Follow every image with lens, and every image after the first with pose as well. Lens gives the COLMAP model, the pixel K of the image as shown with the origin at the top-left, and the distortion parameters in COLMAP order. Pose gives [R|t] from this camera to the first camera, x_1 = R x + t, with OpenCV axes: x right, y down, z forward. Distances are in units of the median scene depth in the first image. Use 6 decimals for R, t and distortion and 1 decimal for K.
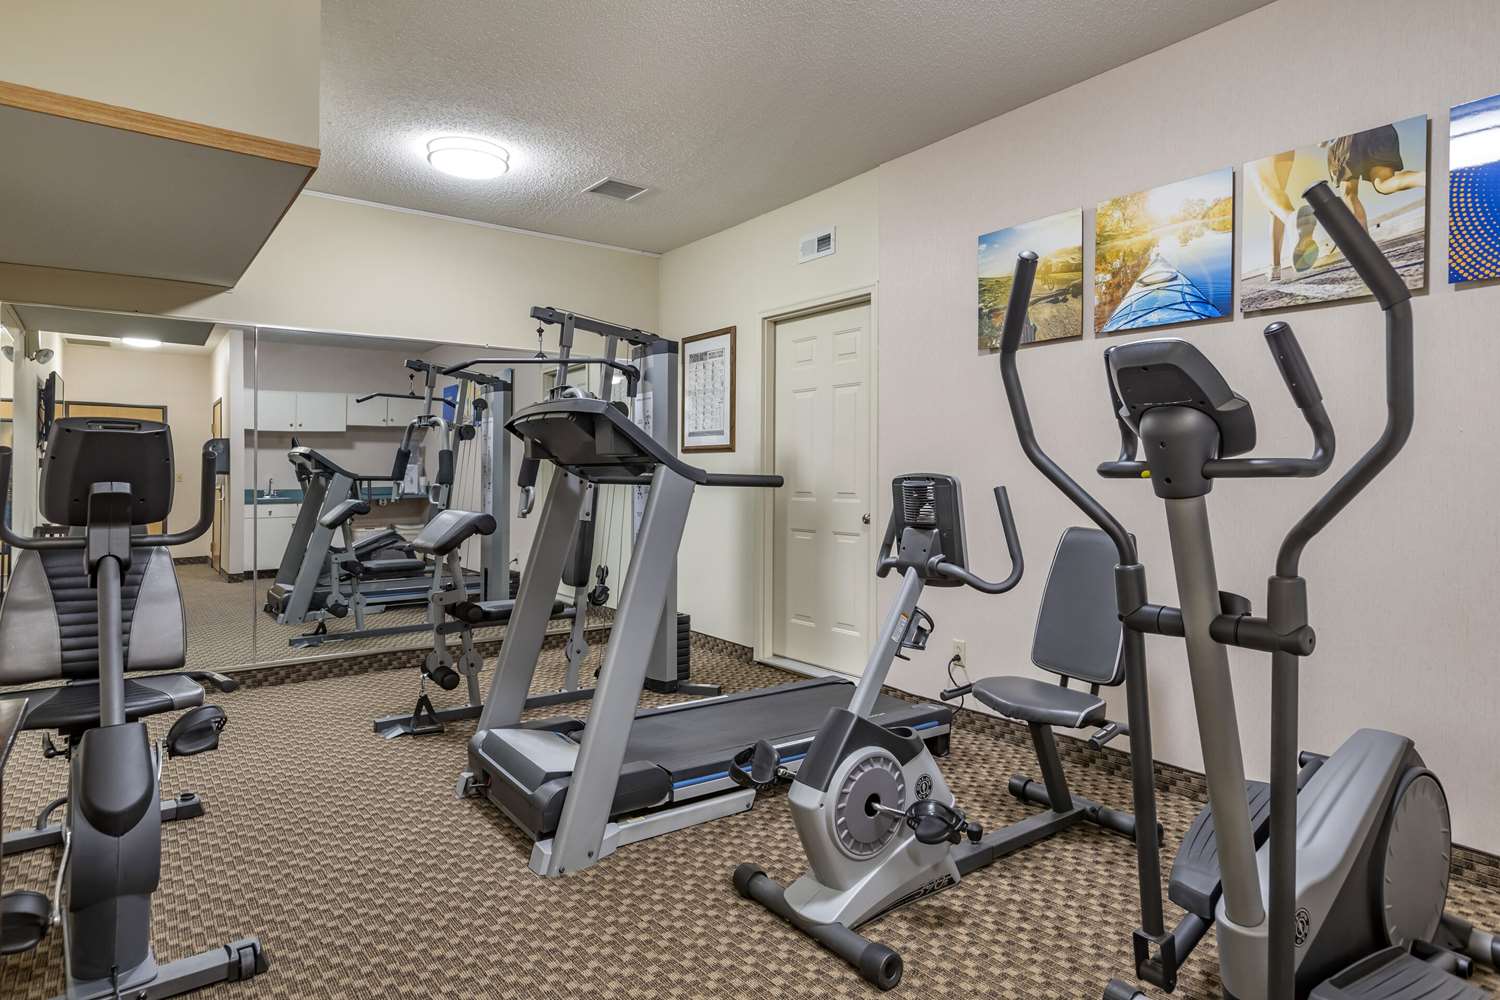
lens RADIAL K [[827.4, 0, 750.3], [0, 827.4, 485.4], [0, 0, 1]] dist [-0.002154, -0.000848]
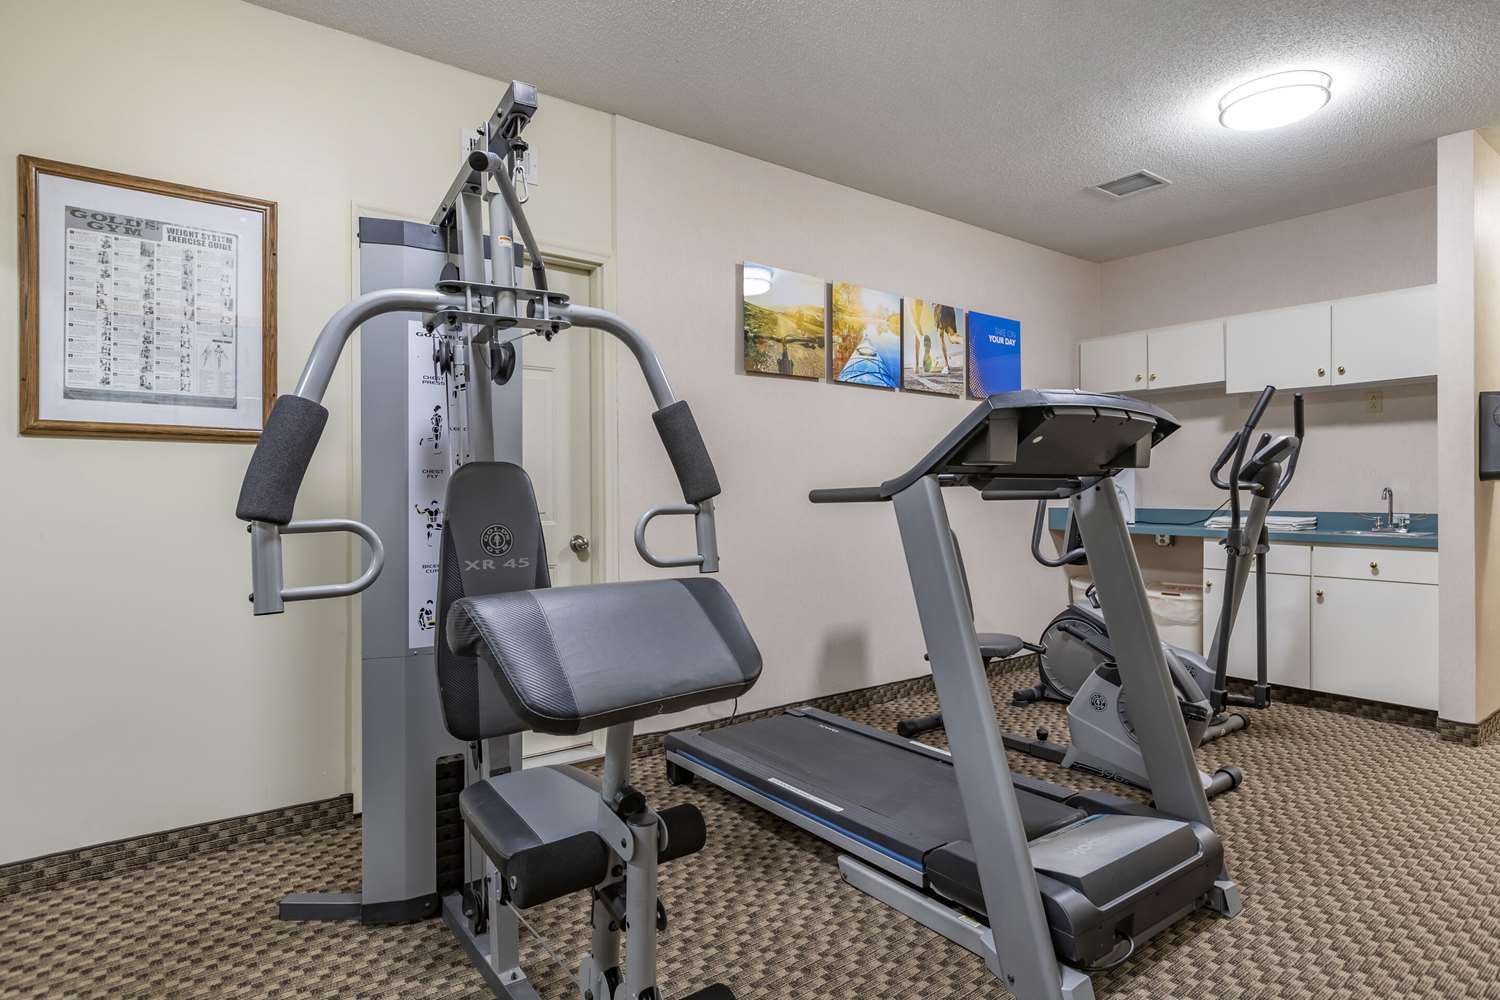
lens RADIAL K [[827.4, 0, 750.3], [0, 827.4, 485.4], [0, 0, 1]] dist [-0.002154, -0.000848]
pose [[-0.013809, 0.001585, 0.999903, -0.900270], [0.010112, 0.999948, -0.001446, -0.018229], [-0.999854, 0.010091, -0.013824, 1.176221]]
